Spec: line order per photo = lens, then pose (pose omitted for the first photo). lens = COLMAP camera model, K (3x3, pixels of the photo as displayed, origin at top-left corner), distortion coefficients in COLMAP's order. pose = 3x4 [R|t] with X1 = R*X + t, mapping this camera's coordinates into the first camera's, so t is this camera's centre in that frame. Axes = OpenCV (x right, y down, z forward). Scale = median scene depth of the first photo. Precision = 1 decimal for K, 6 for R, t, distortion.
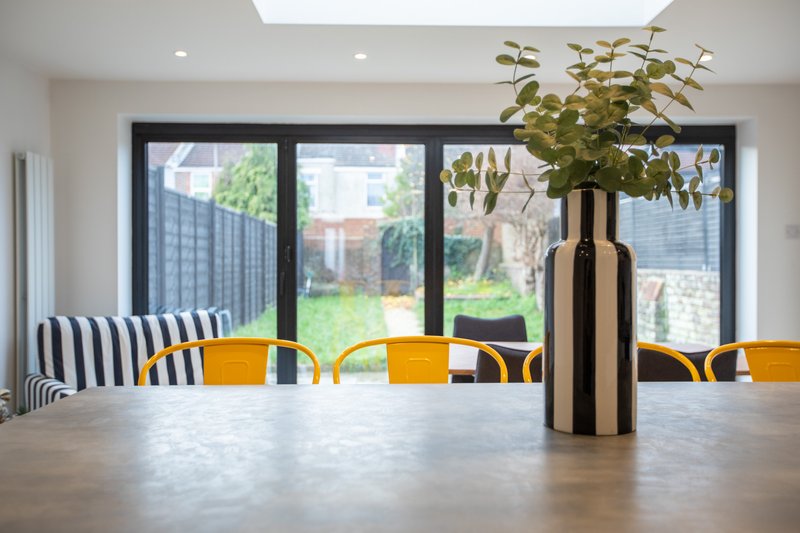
lens RADIAL K [[707.5, 0, 400.0], [0, 707.5, 266.5], [0, 0, 1]] dist [0.028154, 0.011228]
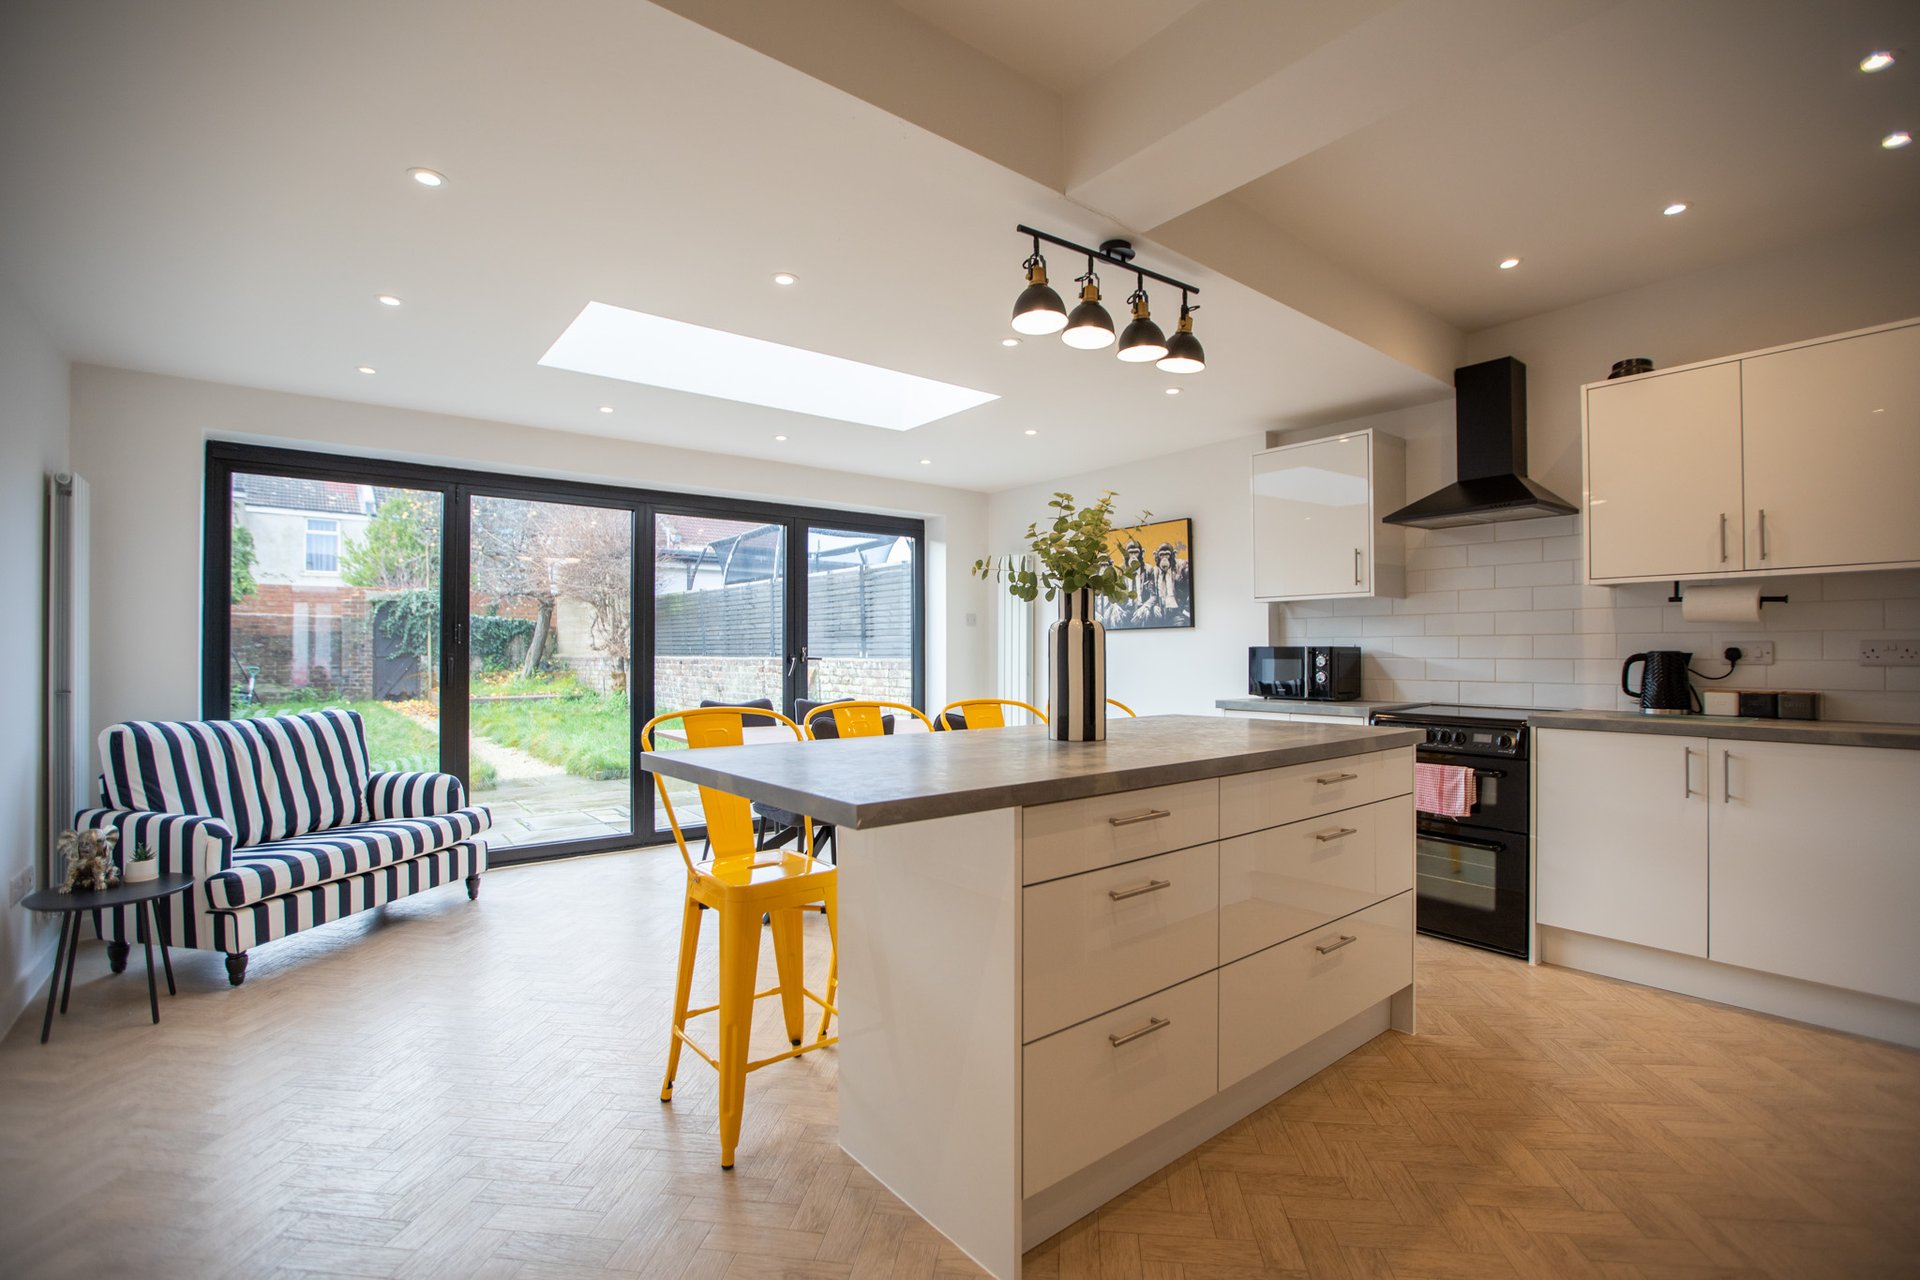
lens RADIAL K [[878.0, 0, 968.5], [0, 878.0, 646.7], [0, 0, 1]] dist [-0.056093, 0.022477]
pose [[0.795910, 0.004257, 0.605400, -0.179529], [0.004960, 0.999896, -0.013551, 0.007645], [-0.605395, 0.013789, 0.795806, -0.064409]]
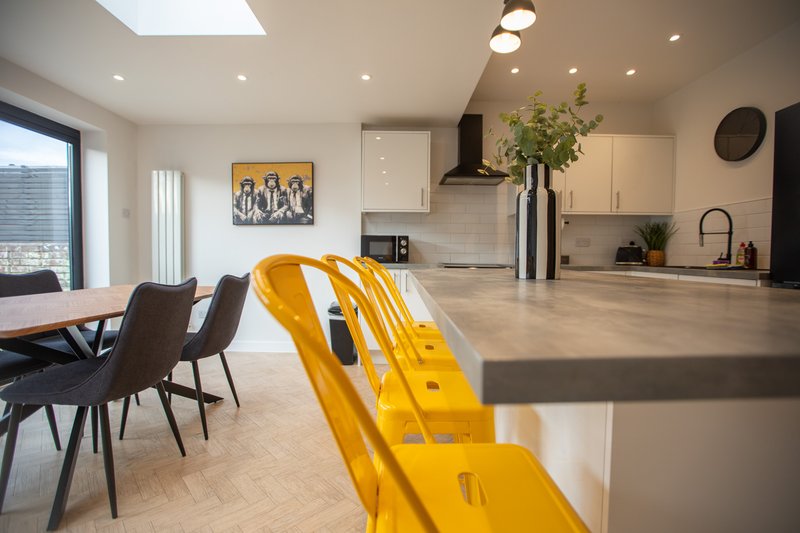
lens RADIAL K [[365.8, 0, 403.6], [0, 365.8, 269.3], [0, 0, 1]] dist [-0.056093, 0.022477]
pose [[0.022997, -0.037357, 0.999037, -0.132357], [-0.000725, 0.999301, 0.037383, 0.026378], [-0.999735, -0.001584, 0.022954, 0.227757]]
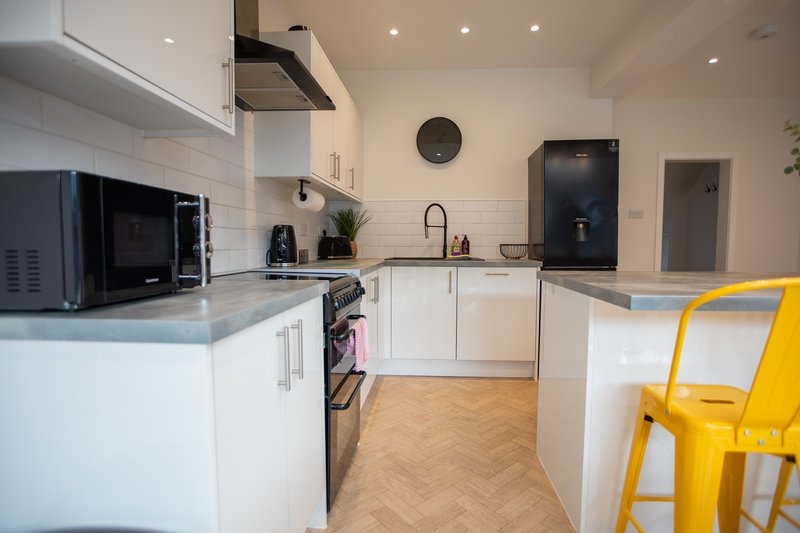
lens RADIAL K [[408.3, 0, 400.0], [0, 408.3, 266.5], [0, 0, 1]] dist [-0.000010, 0.034362]
pose [[-0.994183, -0.009708, 0.107263, 0.243159], [-0.002264, 0.997593, 0.069301, 0.015562], [-0.107677, 0.068655, -0.991813, 0.383482]]
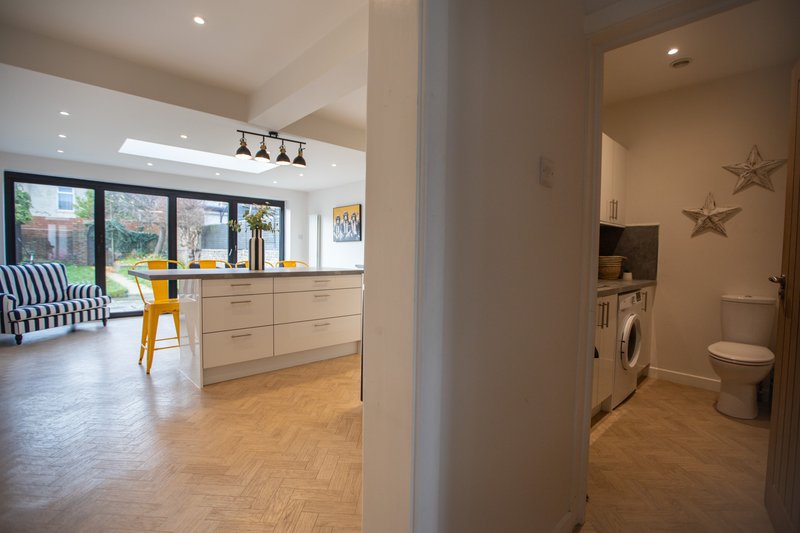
lens RADIAL K [[379.0, 0, 396.5], [0, 379.0, 268.1], [0, 0, 1]] dist [-0.013642, 0.000959]
pose [[0.752969, -0.015833, 0.657866, -0.150301], [-0.011207, 0.999257, 0.036876, 0.013951], [-0.657961, -0.035139, 0.752232, -0.345150]]
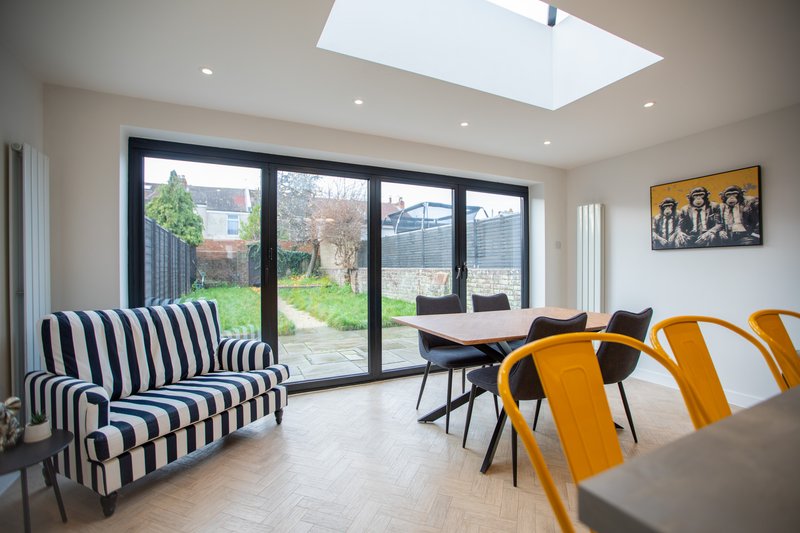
lens RADIAL K [[365.8, 0, 403.6], [0, 365.8, 269.3], [0, 0, 1]] dist [-0.056093, 0.022477]
pose [[0.906819, -0.005879, 0.421480, -0.136444], [0.006522, 0.999979, -0.000085, 0.007524], [-0.421470, 0.002826, 0.906838, 0.183981]]
